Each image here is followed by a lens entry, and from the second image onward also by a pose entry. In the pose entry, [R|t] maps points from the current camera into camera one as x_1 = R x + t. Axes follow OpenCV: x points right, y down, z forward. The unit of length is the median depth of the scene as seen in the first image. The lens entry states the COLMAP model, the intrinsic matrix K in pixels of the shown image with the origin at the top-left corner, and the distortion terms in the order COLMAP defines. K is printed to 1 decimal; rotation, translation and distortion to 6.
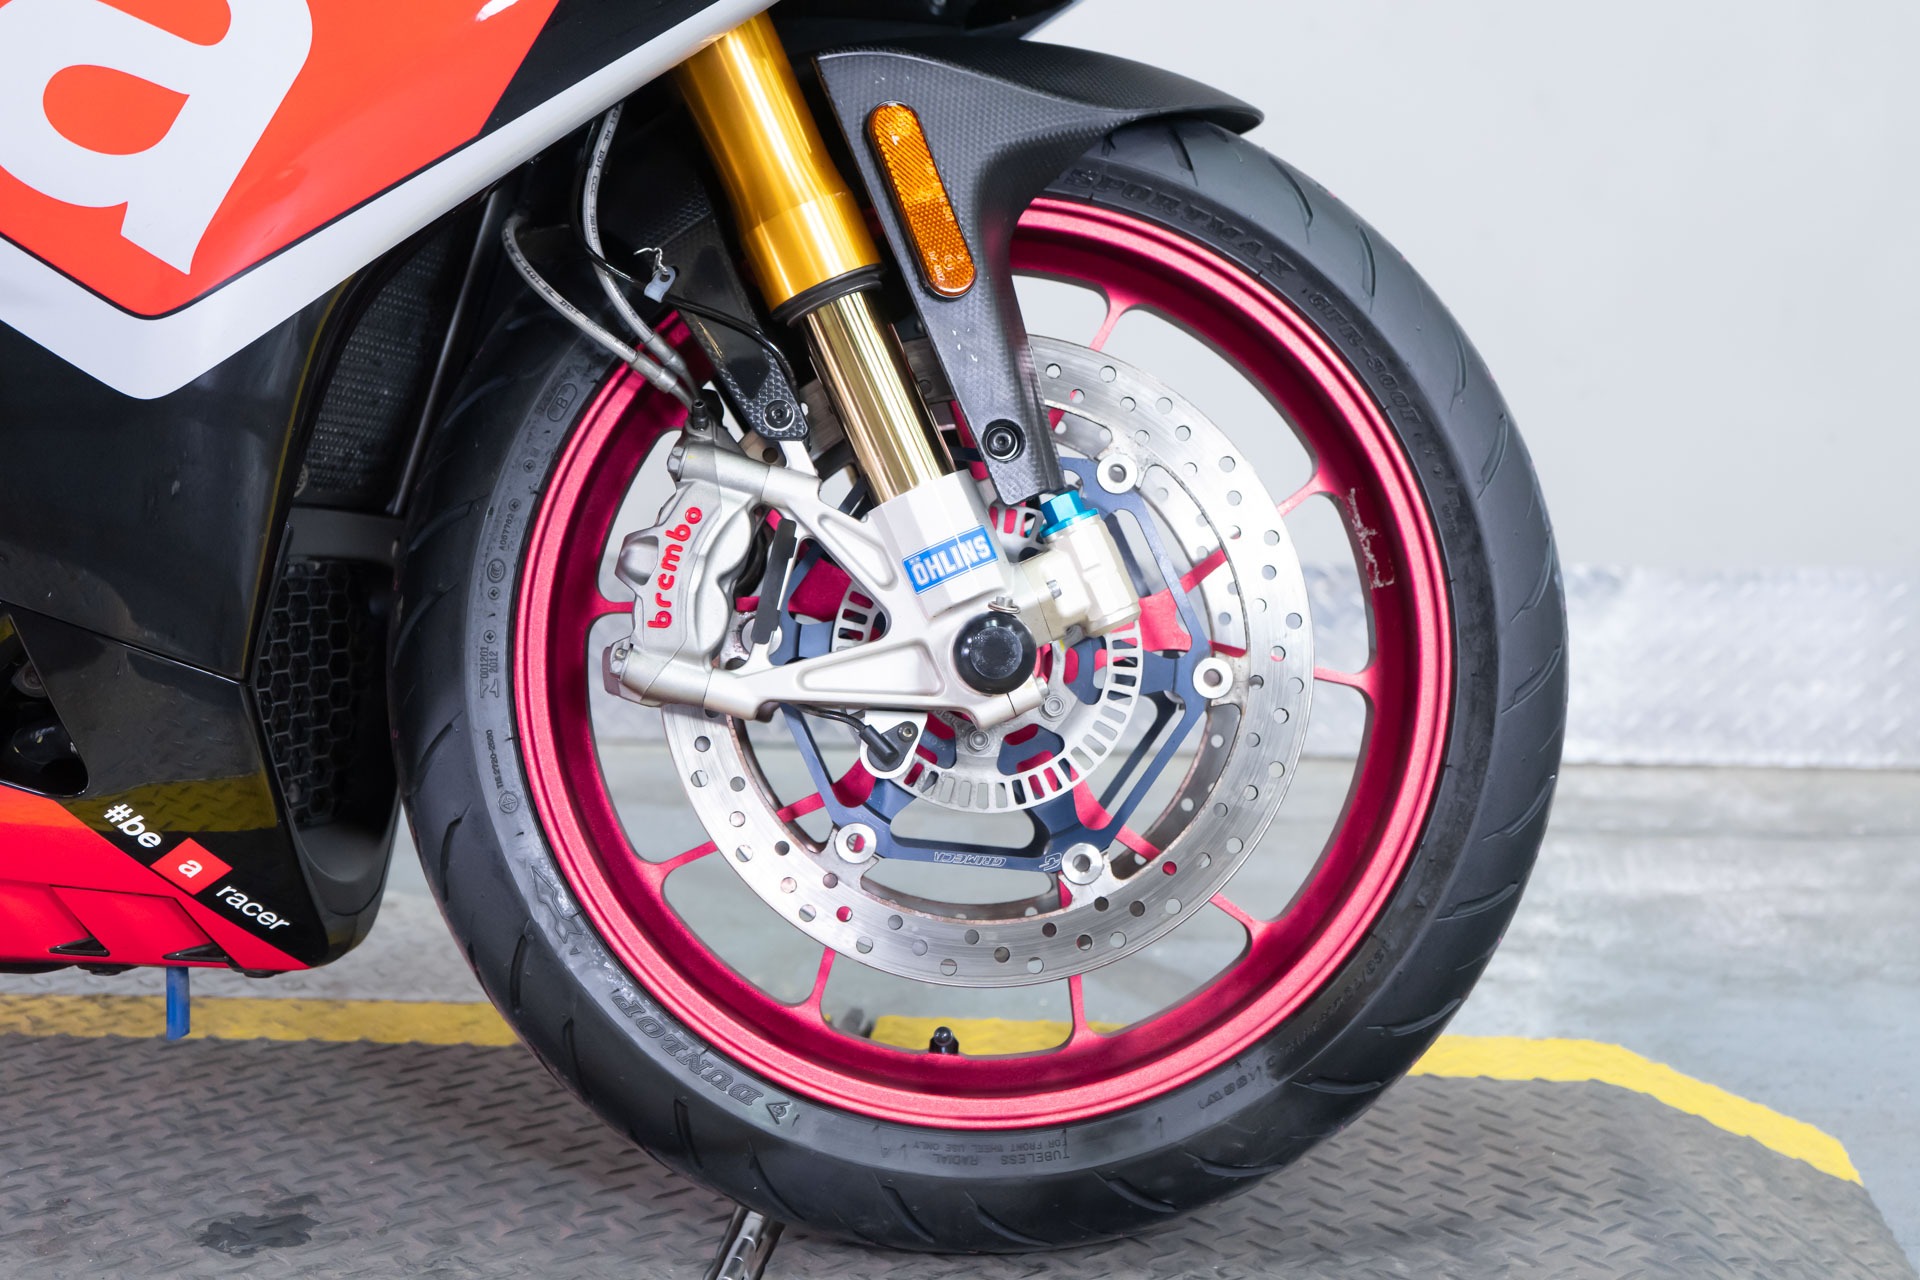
lens RADIAL K [[2997.0, 0, 982.7], [0, 2997.0, 507.3], [0, 0, 1]] dist [0.037306, 0.000000]
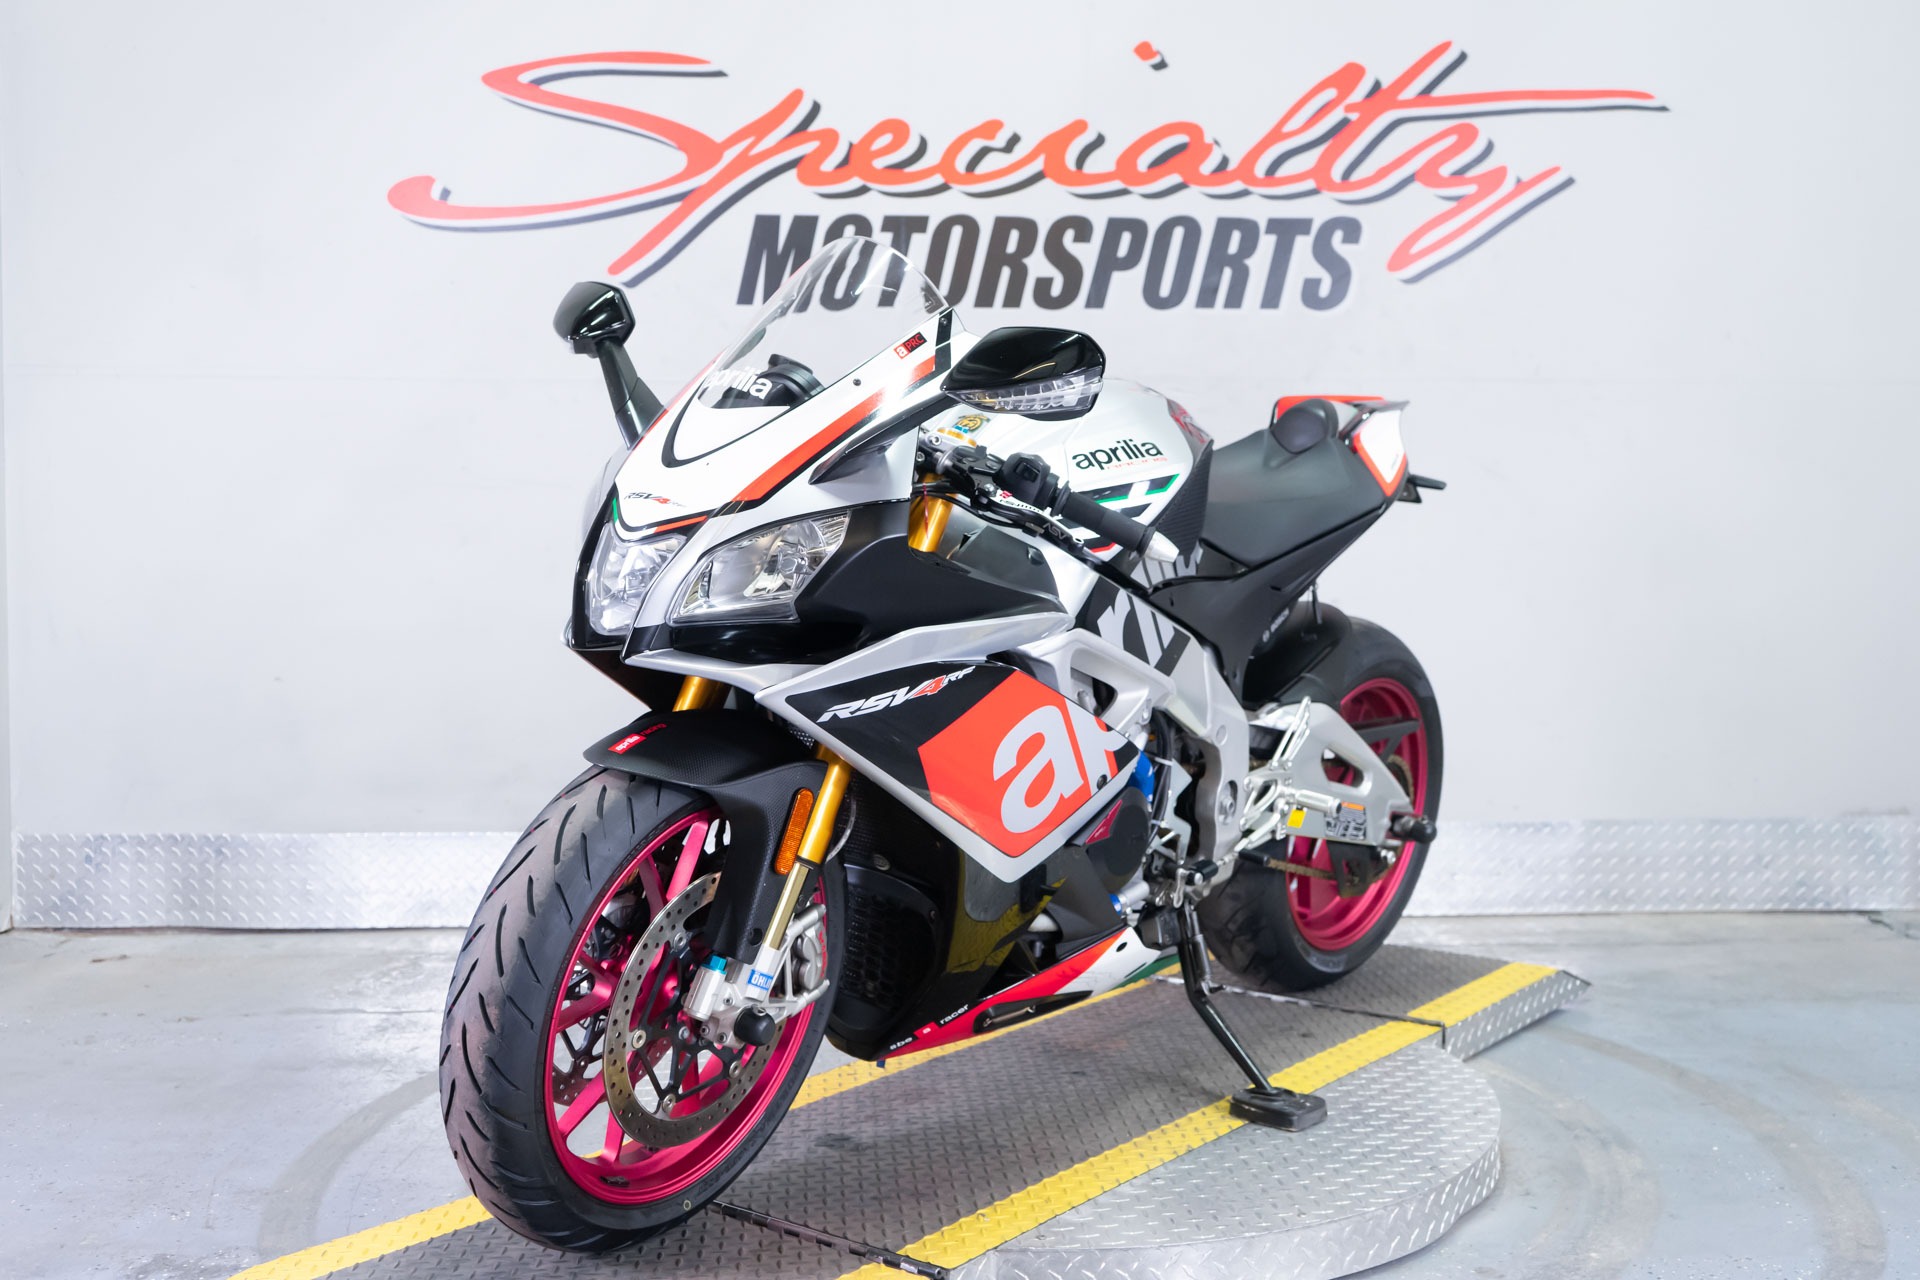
lens RADIAL K [[2063.6, 0, 959.9], [0, 2063.6, 634.6], [0, 0, 1]] dist [0.012152, 0.000000]
pose [[0.994131, -0.018878, 0.106527, -0.378485], [0.025325, 0.997908, -0.059489, -0.036504], [-0.105181, 0.061838, 0.992529, -0.421084]]
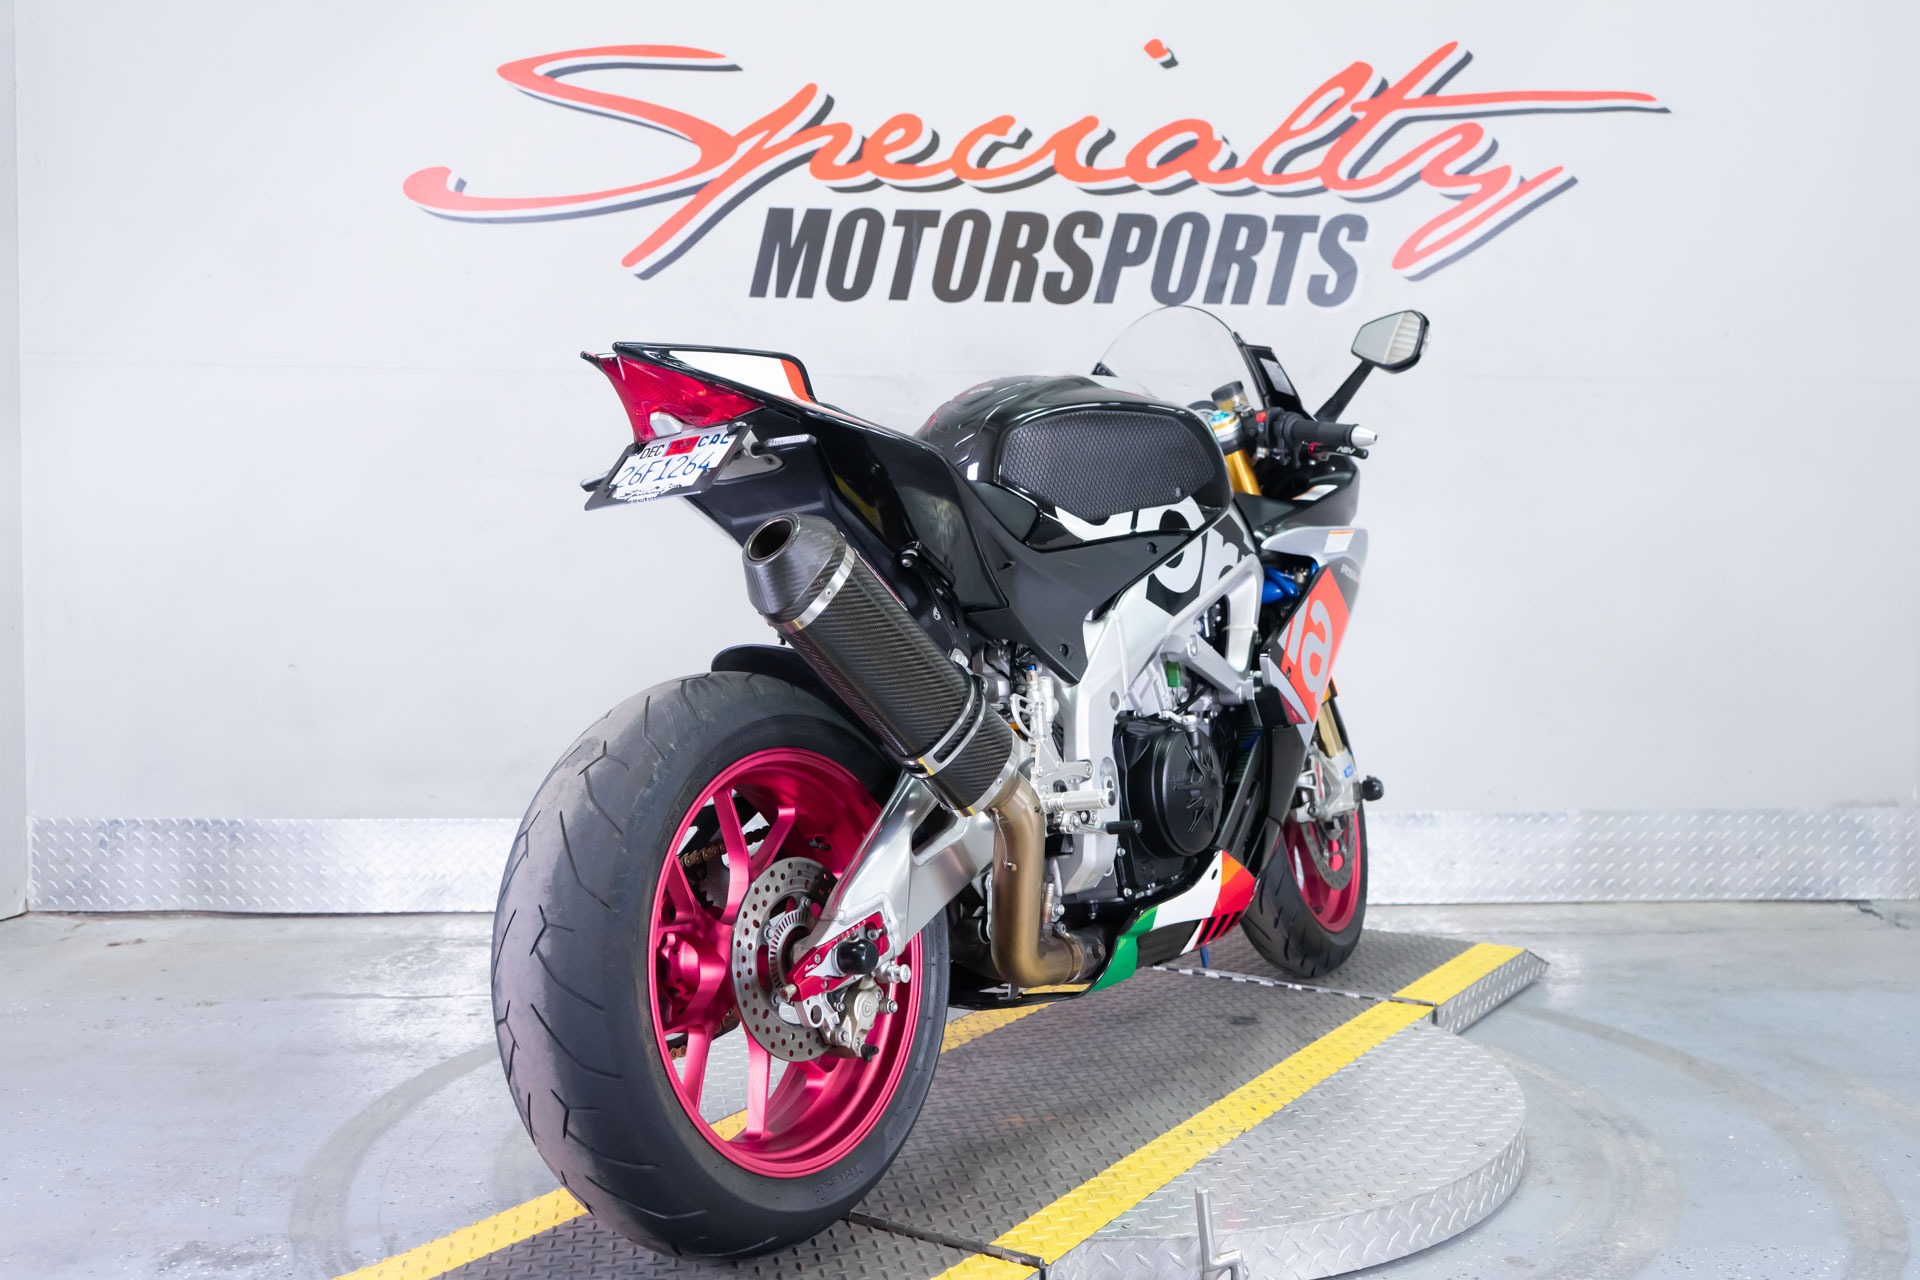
lens RADIAL K [[2013.8, 0, 961.8], [0, 2013.8, 637.1], [0, 0, 1]] dist [0.007179, 0.000000]
pose [[0.992803, -0.014678, 0.118857, -0.399409], [0.021093, 0.998377, -0.052896, -0.038565], [-0.117888, 0.055022, 0.991501, -0.400107]]
